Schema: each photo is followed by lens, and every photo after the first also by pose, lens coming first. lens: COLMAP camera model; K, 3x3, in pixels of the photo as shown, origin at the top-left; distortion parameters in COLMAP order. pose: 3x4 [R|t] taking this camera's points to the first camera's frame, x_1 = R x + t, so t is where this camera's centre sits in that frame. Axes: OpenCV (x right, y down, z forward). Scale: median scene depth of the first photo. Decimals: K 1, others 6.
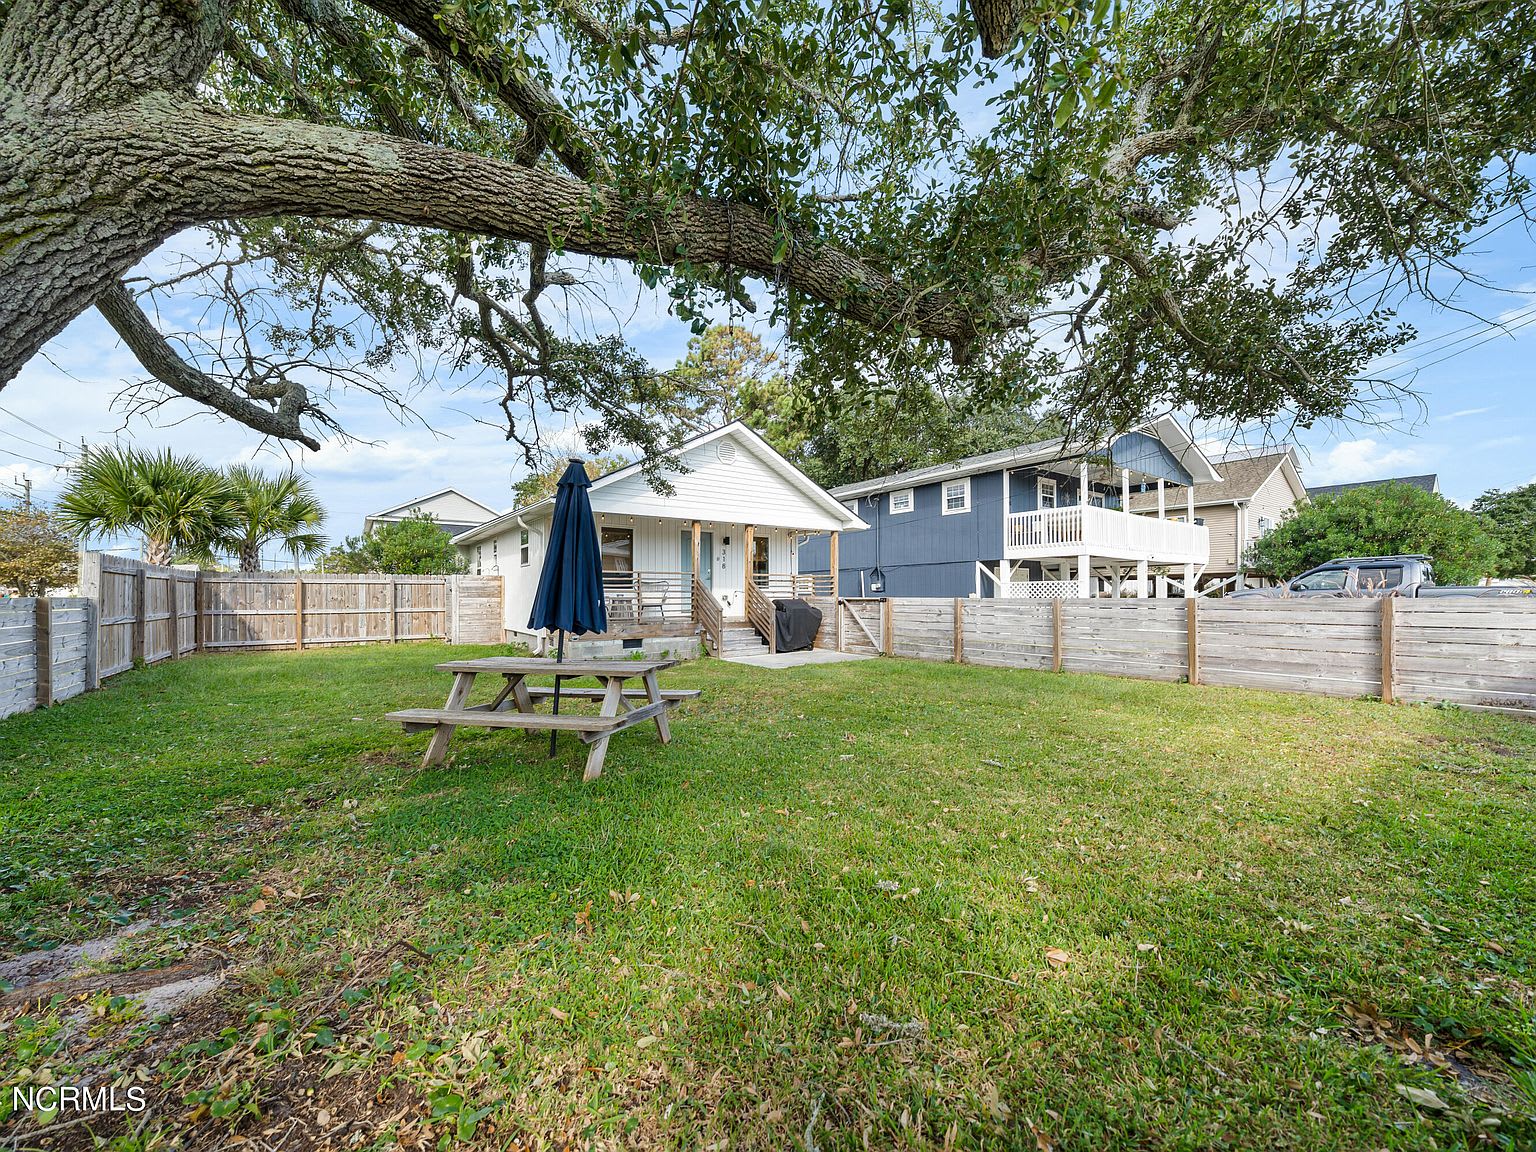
lens RADIAL K [[589.6, 0, 769.9], [0, 589.6, 584.0], [0, 0, 1]] dist [-0.000107, -0.000189]
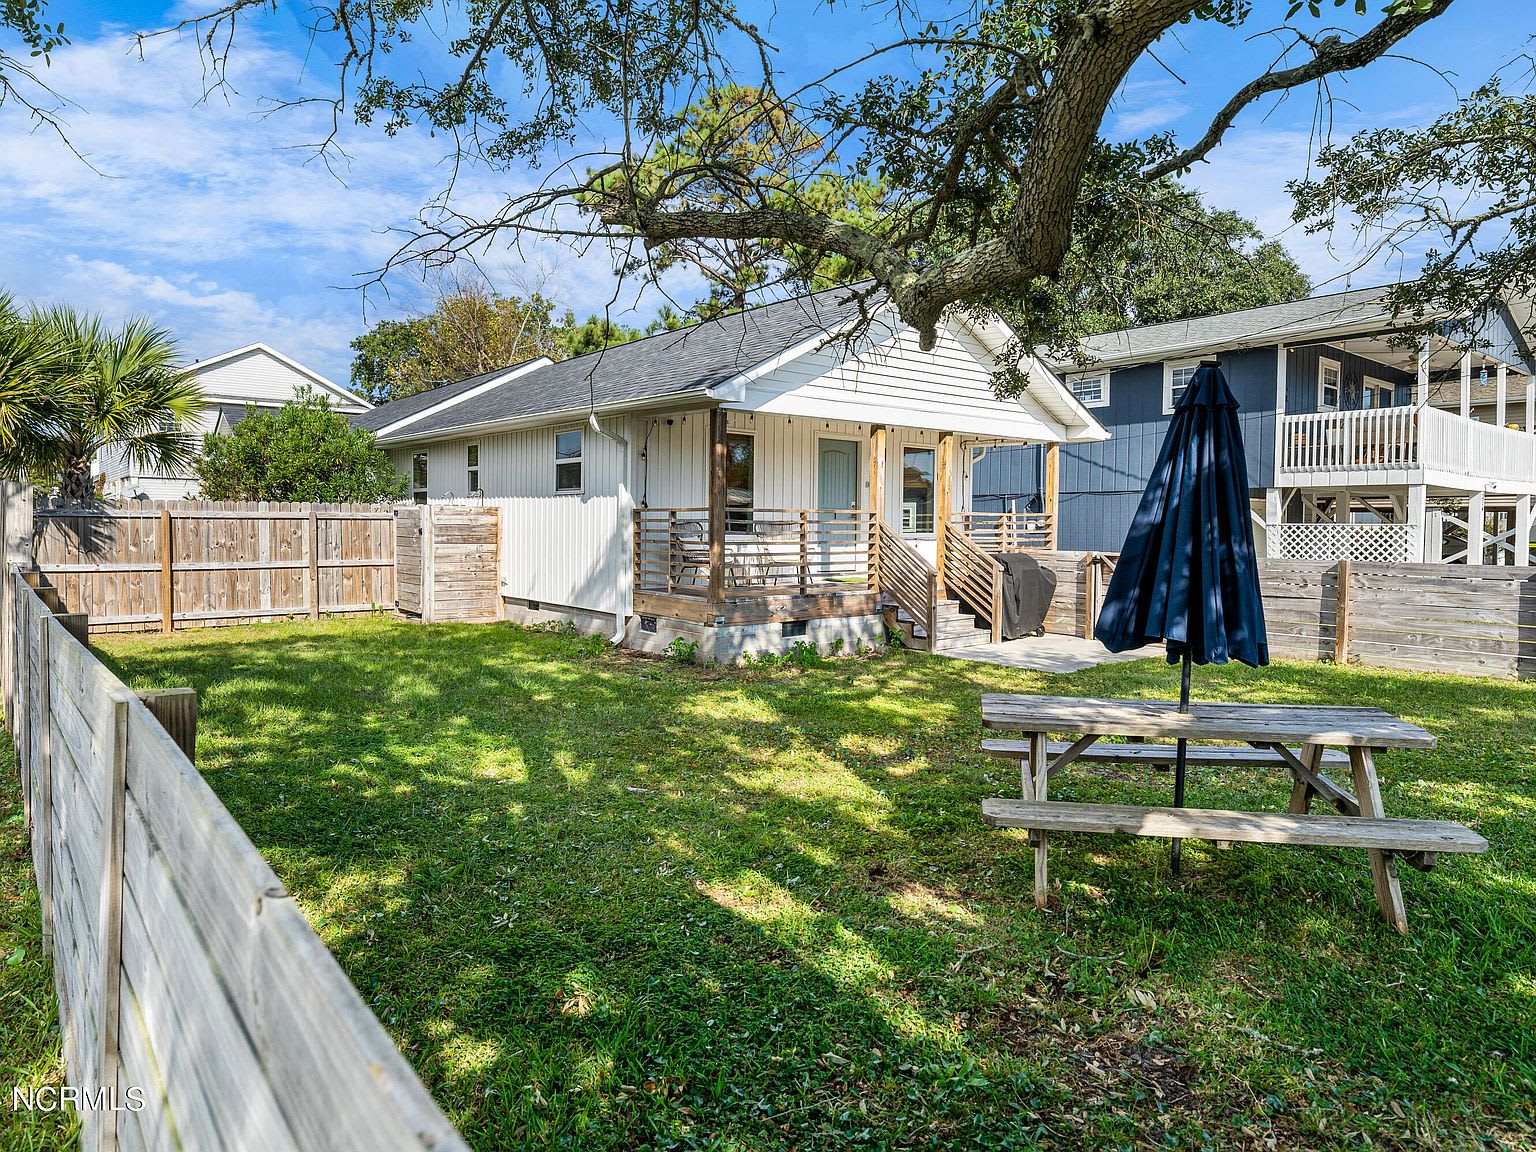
lens RADIAL K [[941.8, 0, 776.2], [0, 941.8, 554.1], [0, 0, 1]] dist [0.006043, 0.002075]
pose [[0.997573, 0.008448, 0.069108, -0.249975], [-0.011987, 0.998629, 0.050946, -0.019285], [-0.068583, -0.051651, 0.996307, 0.026336]]
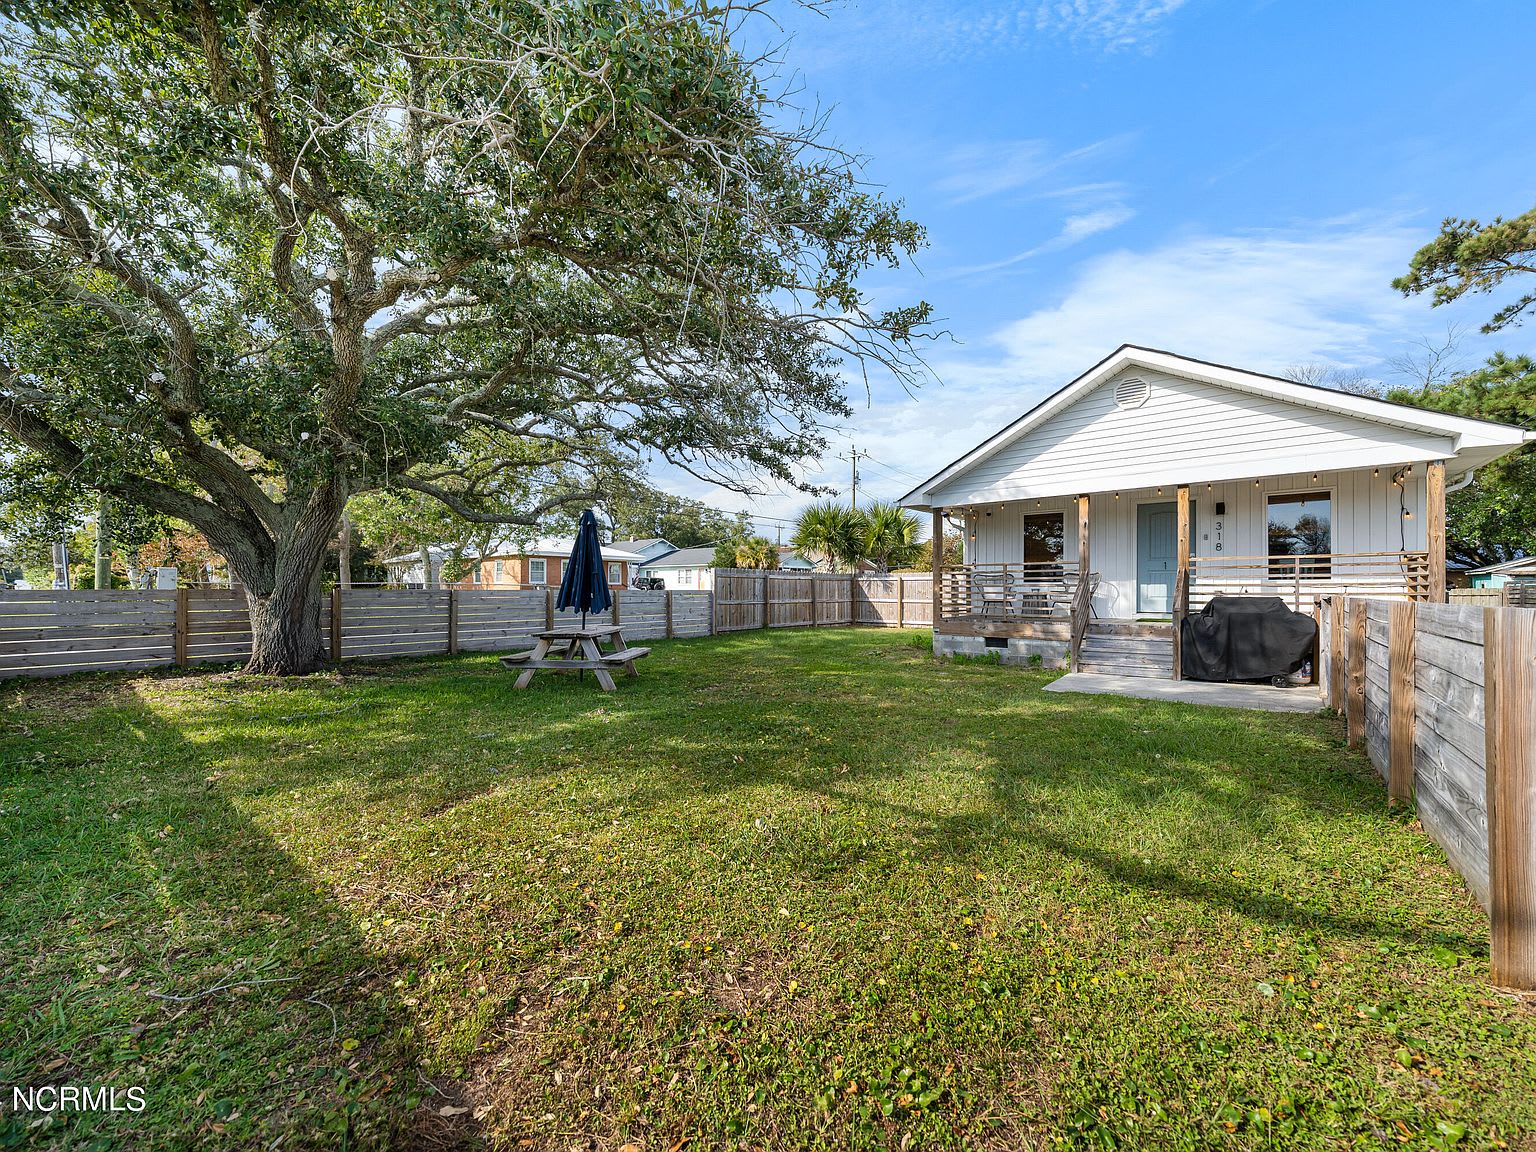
lens RADIAL K [[589.6, 0, 769.9], [0, 589.6, 584.0], [0, 0, 1]] dist [-0.000107, -0.000189]
pose [[0.263547, -0.005852, -0.964629, 0.439056], [0.019768, 0.999804, -0.000665, 0.002701], [0.964444, -0.018894, 0.263612, 0.328067]]
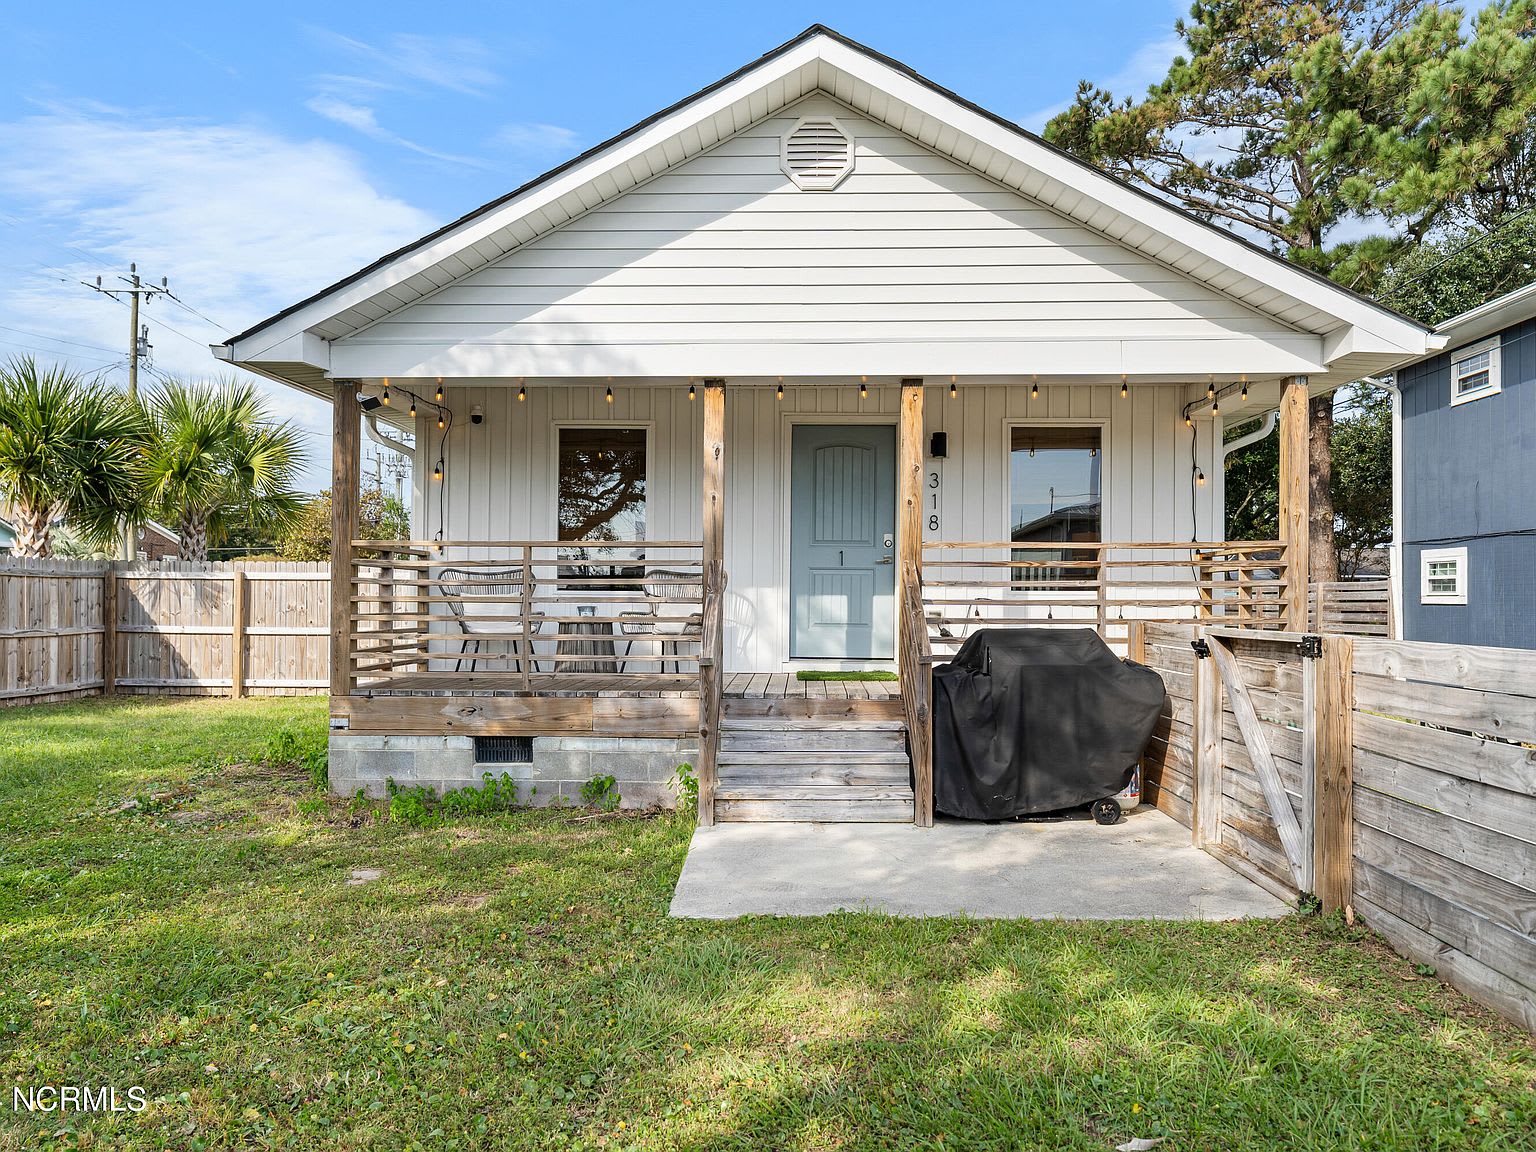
lens RADIAL K [[1090.5, 0, 766.2], [0, 1090.5, 584.6], [0, 0, 1]] dist [0.006480, 0.004053]
pose [[0.797976, -0.001404, -0.602687, 0.218034], [0.006119, 0.999965, 0.005772, 0.000778], [0.602658, -0.008293, 0.797957, 0.454470]]
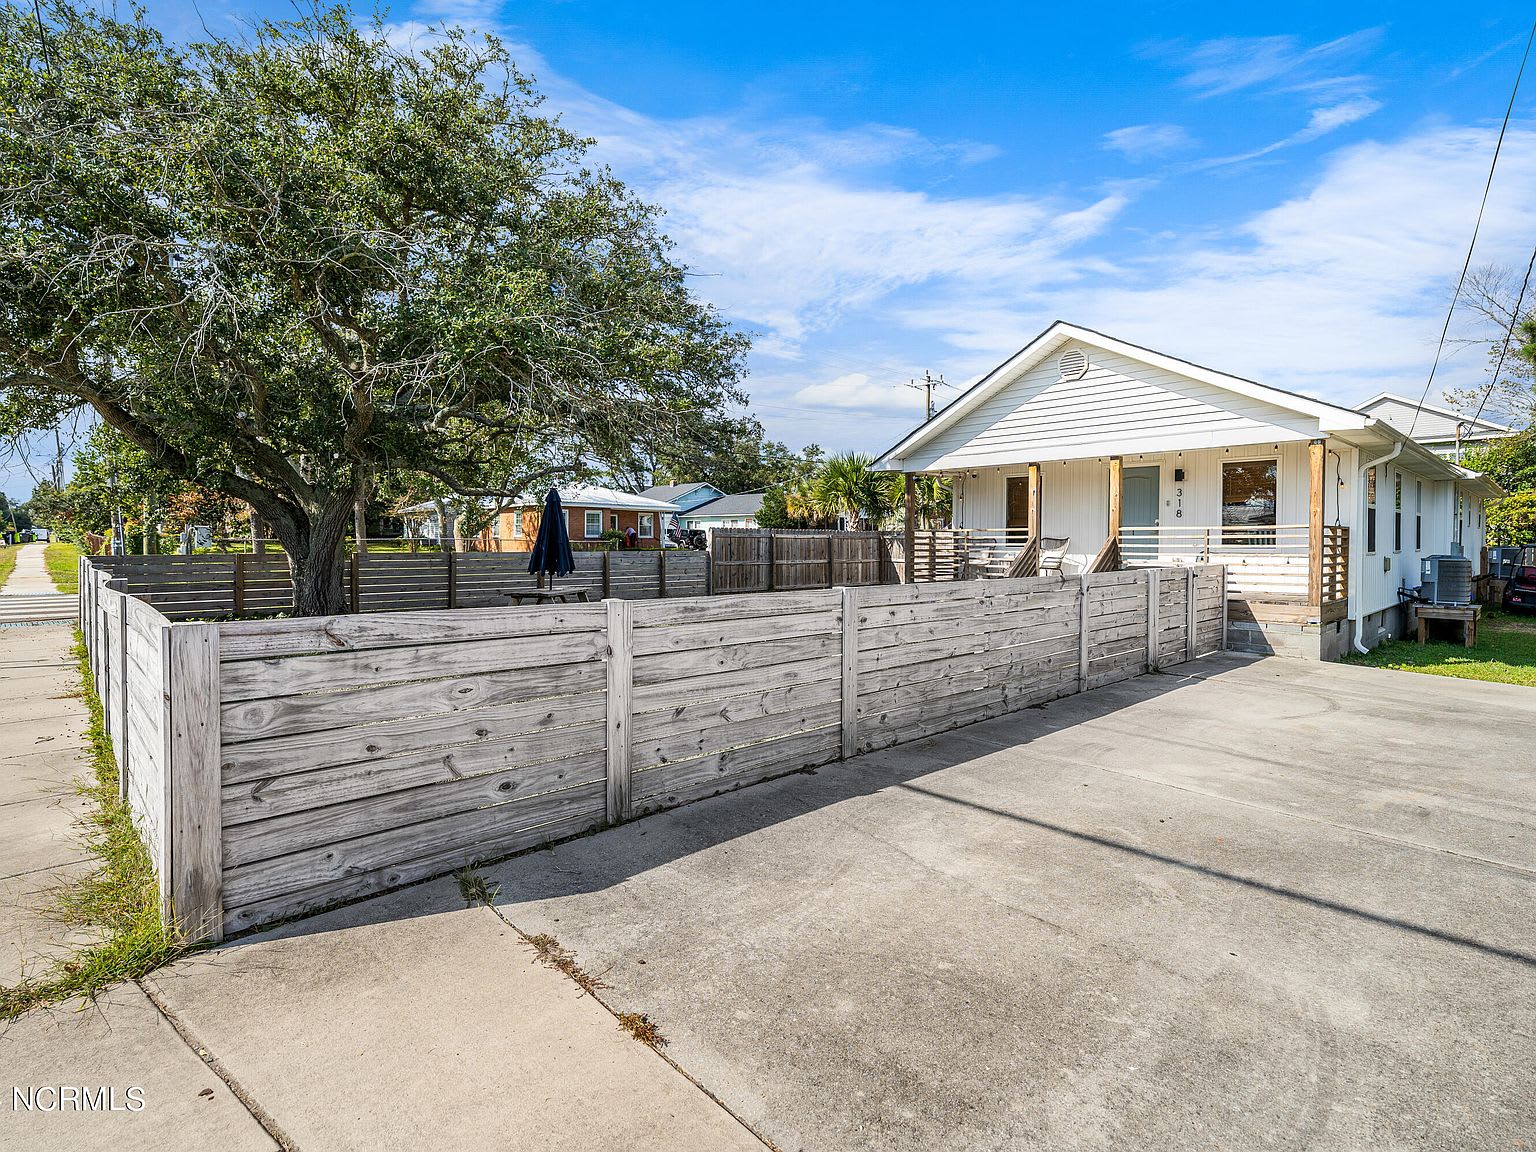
lens RADIAL K [[749.8, 0, 773.4], [0, 749.8, 553.8], [0, 0, 1]] dist [-0.000043, 0.000050]
pose [[0.145366, 0.022104, -0.989131, 0.699406], [0.017239, 0.999542, 0.024871, -0.013901], [0.989228, -0.020667, 0.144919, 0.424123]]
